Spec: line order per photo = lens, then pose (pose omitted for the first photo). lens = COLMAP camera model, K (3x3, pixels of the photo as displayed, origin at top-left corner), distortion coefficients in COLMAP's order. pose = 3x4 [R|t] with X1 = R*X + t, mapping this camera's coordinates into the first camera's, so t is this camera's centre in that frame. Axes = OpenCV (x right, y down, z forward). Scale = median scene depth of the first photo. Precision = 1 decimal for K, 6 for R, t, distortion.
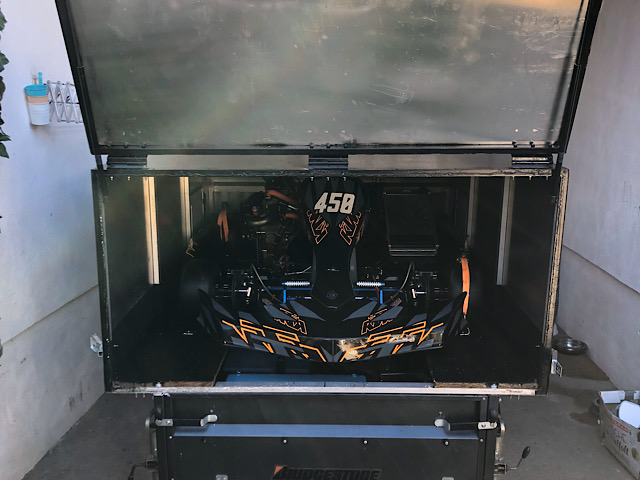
lens RADIAL K [[504.8, 0, 320.0], [0, 504.8, 240.0], [0, 0, 1]] dist [0.004097, -0.002342]
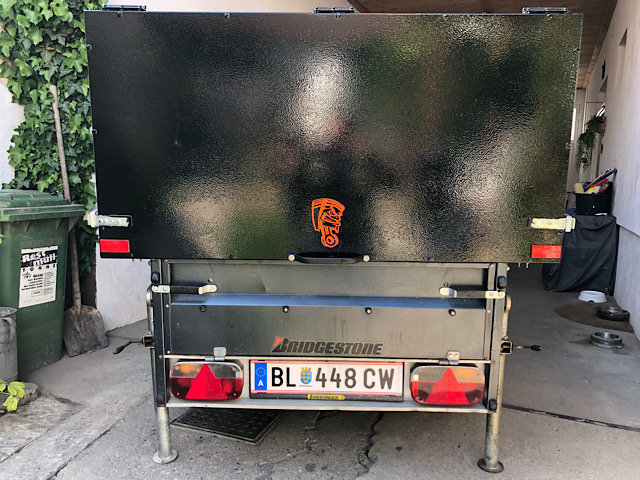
lens RADIAL K [[504.8, 0, 320.0], [0, 504.8, 240.0], [0, 0, 1]] dist [0.004097, -0.002342]
pose [[0.999970, 0.007360, 0.002337, -0.007019], [-0.007231, 0.998660, -0.051252, 0.310807], [-0.002711, 0.051233, 0.998683, 0.026800]]
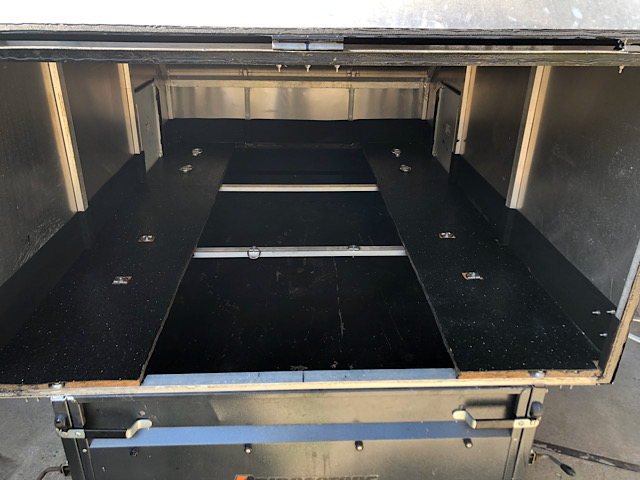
lens RADIAL K [[504.8, 0, 320.0], [0, 504.8, 240.0], [0, 0, 1]] dist [0.004097, -0.002342]
pose [[0.998172, -0.014429, 0.058685, -0.005122], [0.002529, 0.980200, 0.197996, -0.037541], [-0.060380, -0.197486, 0.978445, 0.347082]]
